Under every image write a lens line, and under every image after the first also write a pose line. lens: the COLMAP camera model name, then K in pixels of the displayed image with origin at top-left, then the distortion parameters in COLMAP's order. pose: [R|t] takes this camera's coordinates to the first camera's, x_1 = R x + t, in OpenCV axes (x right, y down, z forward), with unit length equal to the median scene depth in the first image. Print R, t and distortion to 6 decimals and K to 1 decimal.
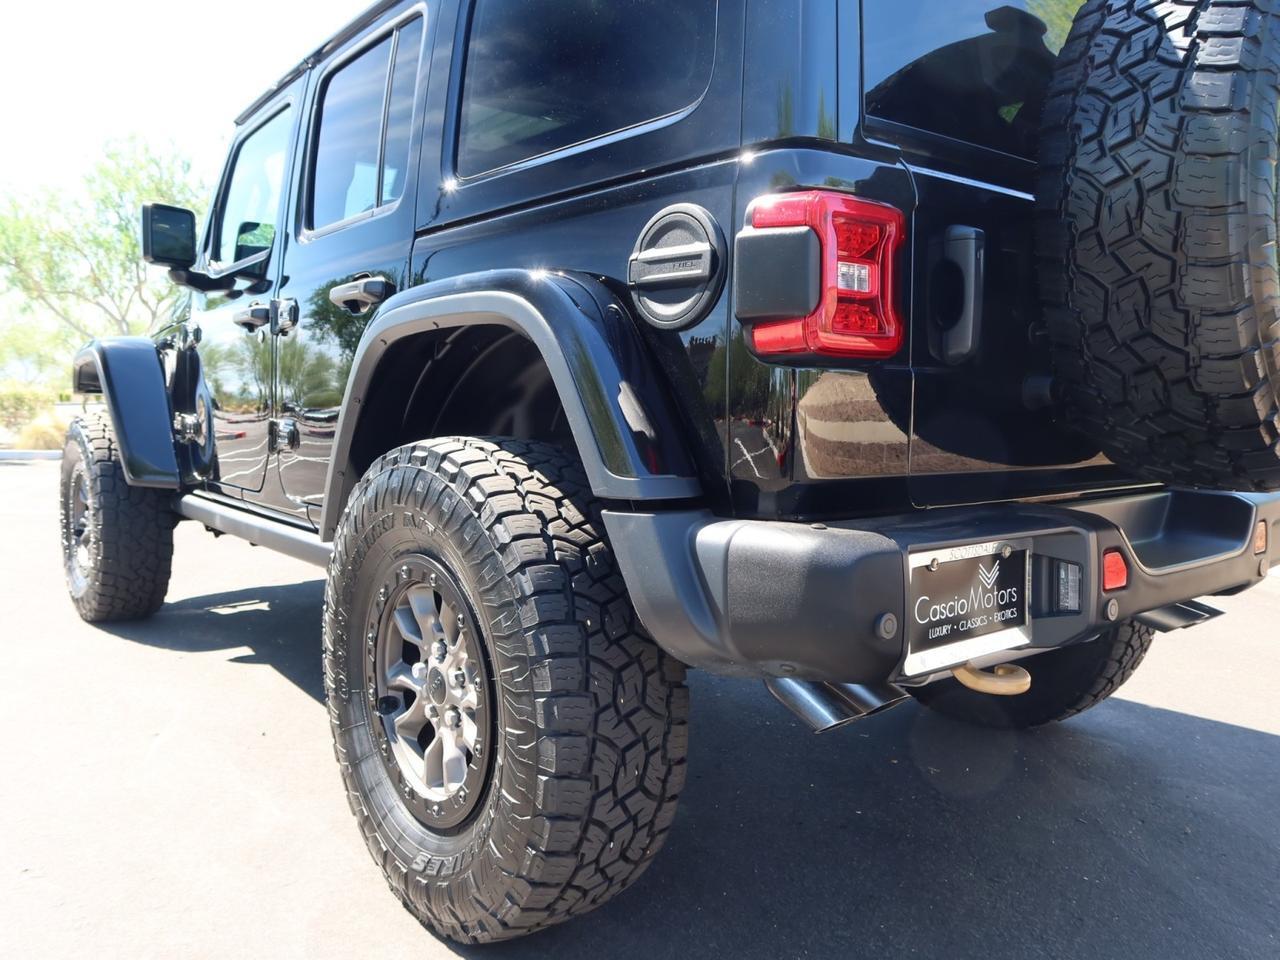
lens RADIAL K [[984.4, 0, 640.0], [0, 984.4, 480.0], [0, 0, 1]] dist [-0.026558, 0.012078]
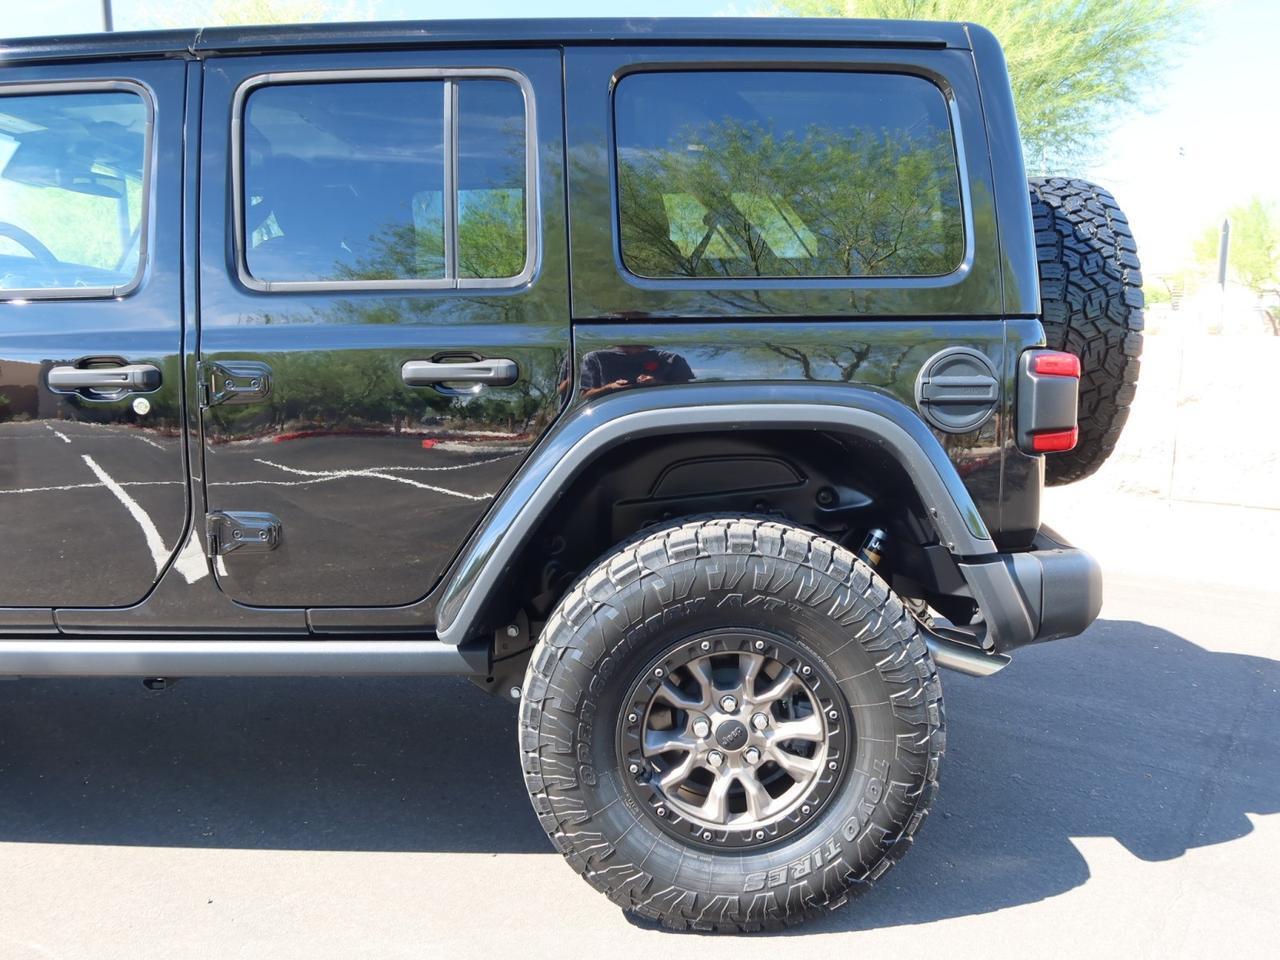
lens RADIAL K [[984.4, 0, 640.0], [0, 984.4, 480.0], [0, 0, 1]] dist [-0.026558, 0.012078]
pose [[0.643034, -0.121932, 0.756069, -1.258357], [0.073202, 0.992510, 0.097806, -0.237318], [-0.762331, -0.007547, 0.647143, 0.381002]]
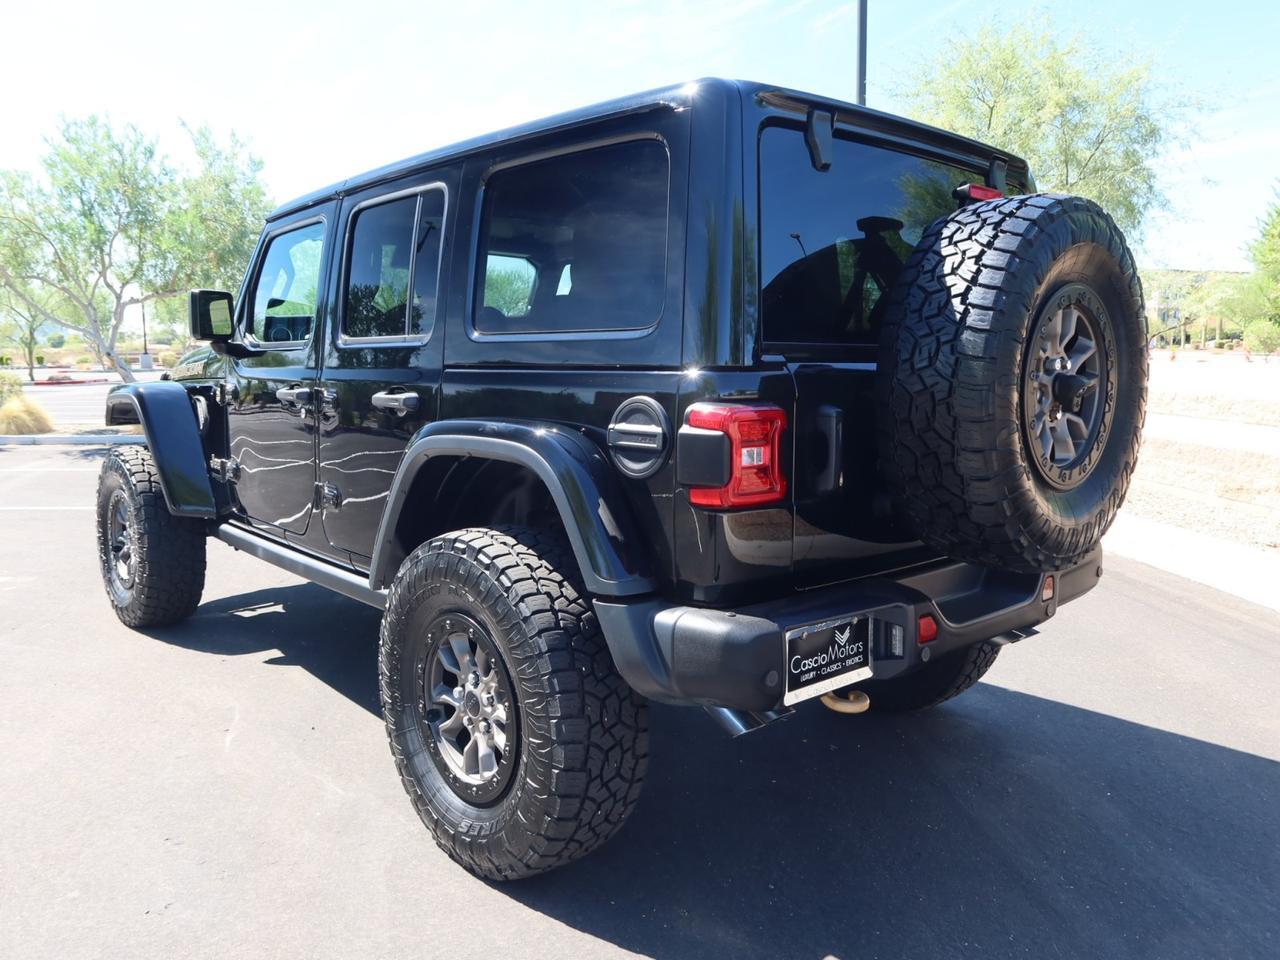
lens RADIAL K [[984.4, 0, 640.0], [0, 984.4, 480.0], [0, 0, 1]] dist [-0.026558, 0.012078]
pose [[0.998913, -0.008365, 0.045858, -0.030298], [0.006388, 0.999051, 0.043086, -0.197311], [-0.046175, -0.042746, 0.998018, -0.472689]]
